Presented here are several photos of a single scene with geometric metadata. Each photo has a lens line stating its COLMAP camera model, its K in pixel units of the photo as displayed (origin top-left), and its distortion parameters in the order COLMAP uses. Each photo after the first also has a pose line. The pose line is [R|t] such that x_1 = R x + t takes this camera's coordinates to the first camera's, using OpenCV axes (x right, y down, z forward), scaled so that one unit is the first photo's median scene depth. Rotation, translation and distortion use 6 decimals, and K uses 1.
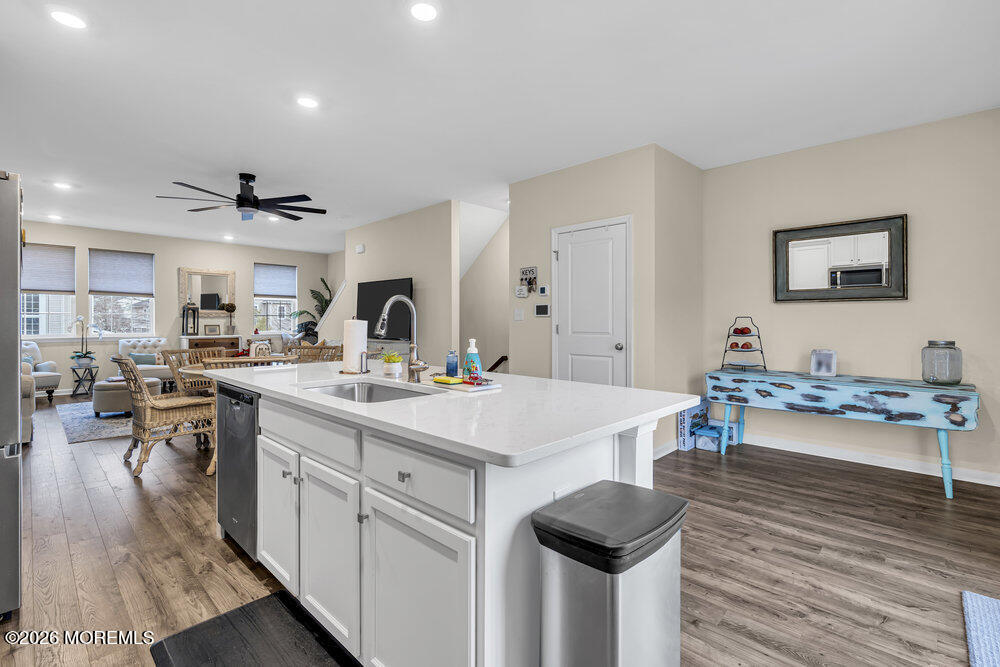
lens RADIAL K [[457.1, 0, 504.3], [0, 457.1, 316.2], [0, 0, 1]] dist [-0.000915, 0.003207]
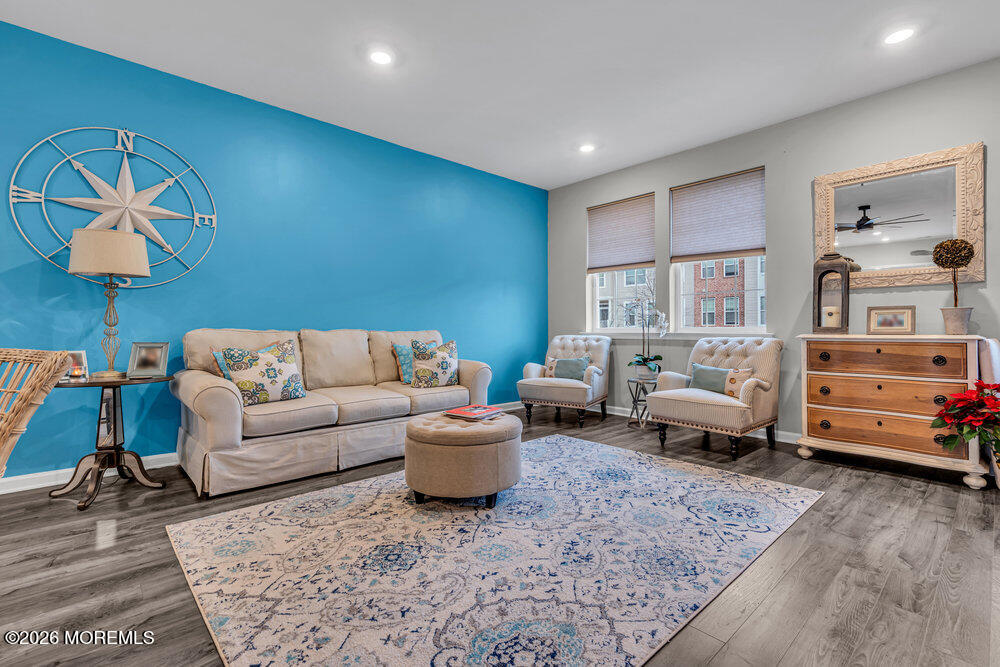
lens RADIAL K [[457.1, 0, 497.6], [0, 457.1, 325.6], [0, 0, 1]] dist [-0.000915, 0.003207]
pose [[-0.075430, -0.012092, -0.997078, -0.494797], [0.013432, 0.999823, -0.013142, 0.072331], [0.997061, -0.014384, -0.075254, 1.441704]]
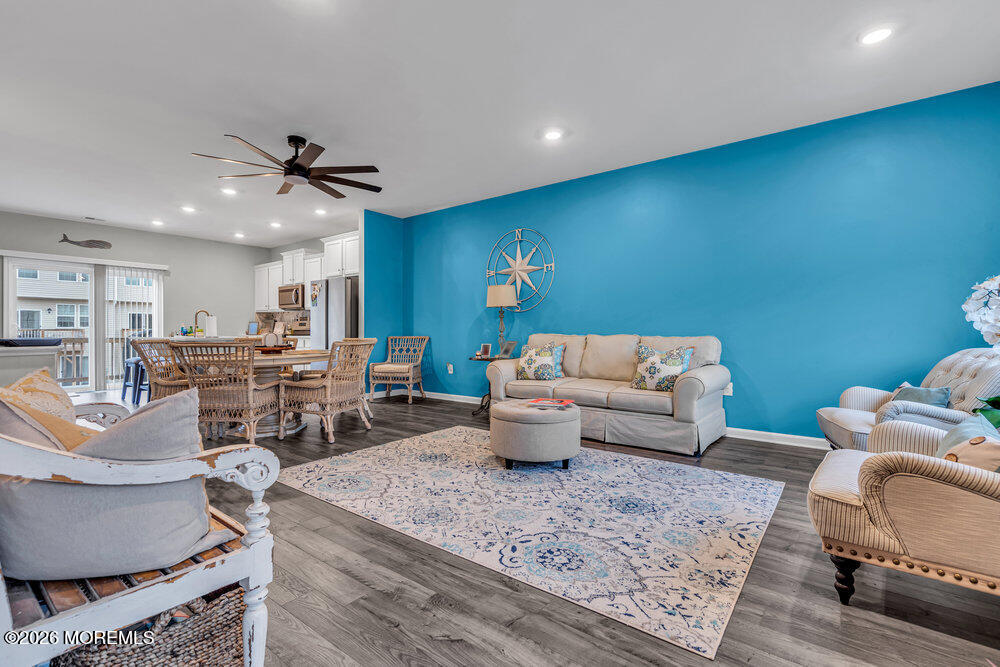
lens RADIAL K [[457.1, 0, 498.1], [0, 457.1, 332.7], [0, 0, 1]] dist [-0.000915, 0.003207]
pose [[-0.995597, 0.000103, -0.093737, -0.968138], [0.000820, 0.999971, -0.007604, 0.067899], [0.093733, -0.007647, -0.995568, 2.143860]]
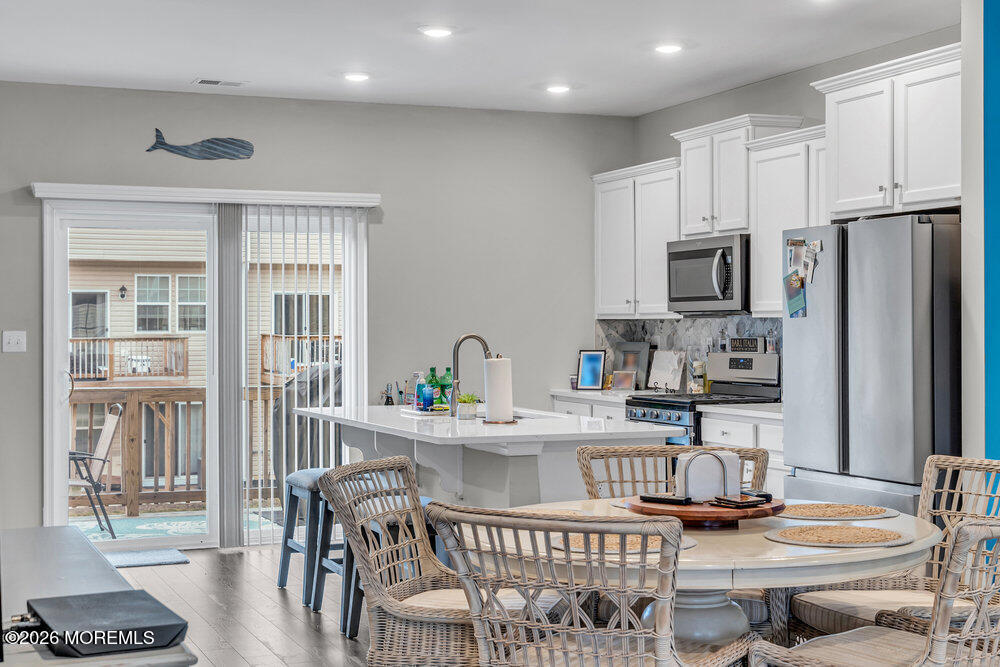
lens RADIAL K [[1477.9, 0, 491.4], [0, 1477.9, 330.6], [0, 0, 1]] dist [0.068935, 0.000000]
pose [[-0.905914, 0.000875, 0.423460, -0.834208], [-0.003018, 0.999959, -0.008523, -0.011255], [-0.423450, -0.008999, -0.905875, 1.994348]]
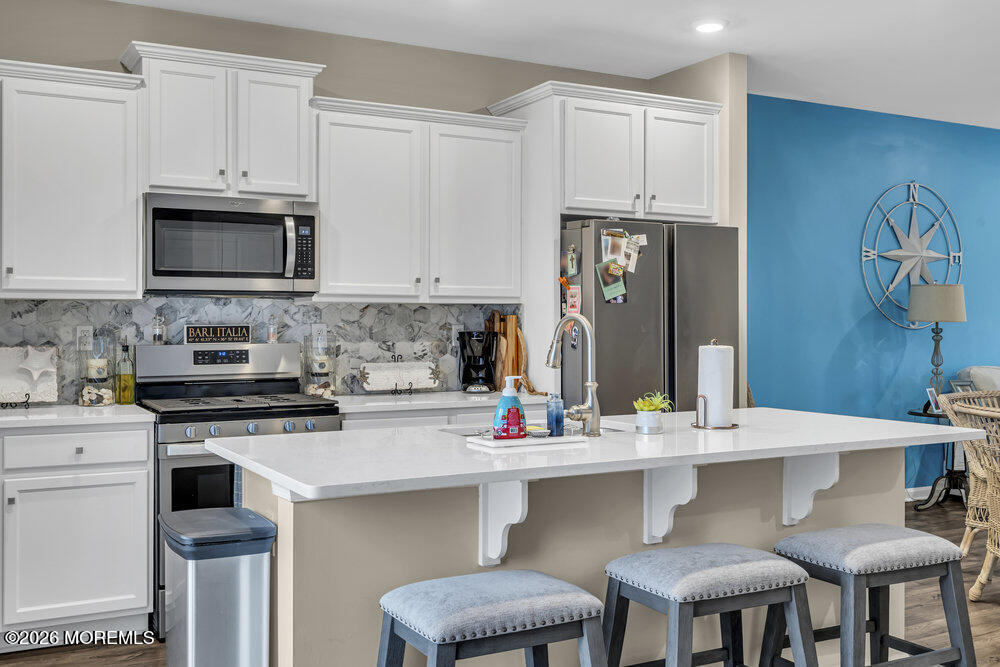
lens RADIAL K [[1006.5, 0, 502.7], [0, 1006.5, 325.6], [0, 0, 1]] dist [0.006147, 0.000000]
pose [[-0.303656, 0.000432, -0.952782, 0.656056], [0.013420, 0.999903, -0.003823, -0.011117], [0.952687, -0.013947, -0.303632, 0.674313]]
